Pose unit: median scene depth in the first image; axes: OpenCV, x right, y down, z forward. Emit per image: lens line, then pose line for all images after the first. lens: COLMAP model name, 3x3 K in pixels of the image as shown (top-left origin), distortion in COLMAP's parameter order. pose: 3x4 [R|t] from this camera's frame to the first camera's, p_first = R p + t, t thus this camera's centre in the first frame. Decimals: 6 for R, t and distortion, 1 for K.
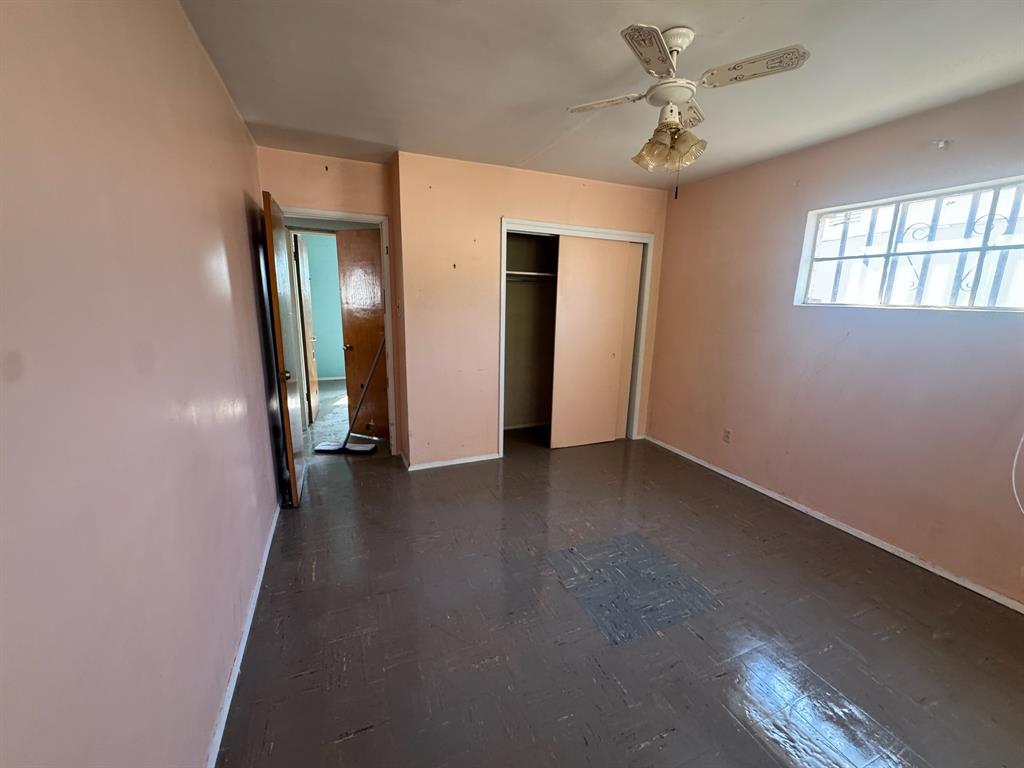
lens RADIAL K [[413.8, 0, 516.2], [0, 413.8, 385.4], [0, 0, 1]] dist [-0.003292, 0.000621]
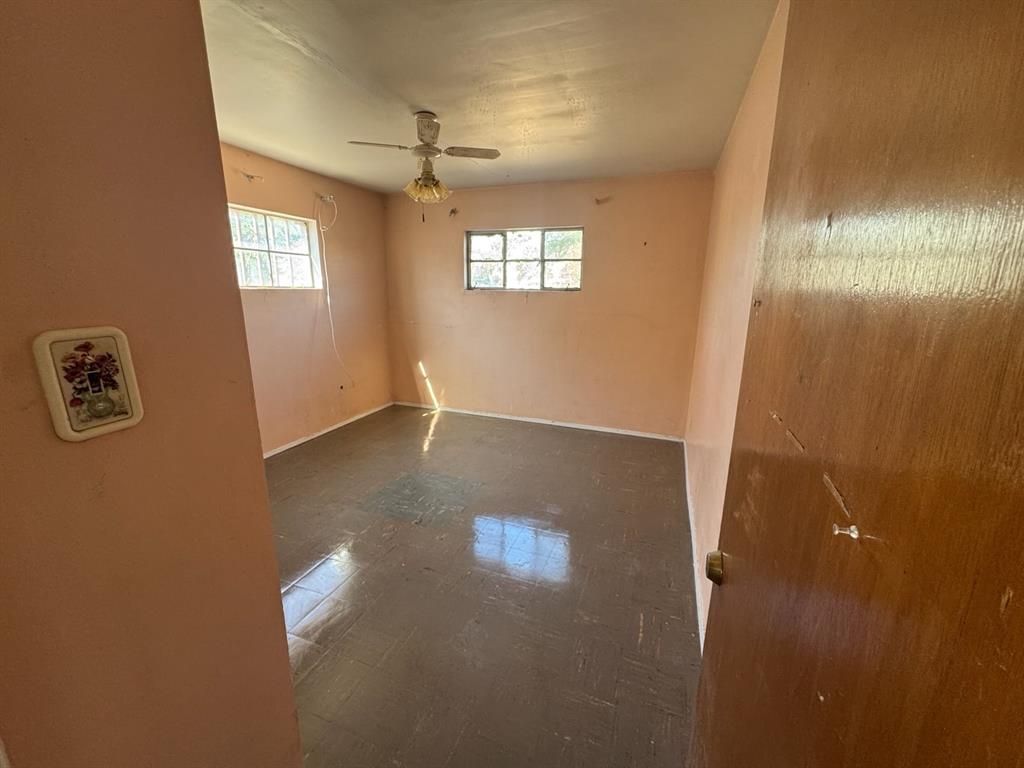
lens RADIAL K [[413.8, 0, 516.2], [0, 413.8, 385.4], [0, 0, 1]] dist [-0.003292, 0.000621]
pose [[-0.729989, -0.186015, 0.657658, -0.805944], [0.119237, 0.912831, 0.390541, -0.368688], [-0.672977, 0.363508, -0.644177, 1.614685]]
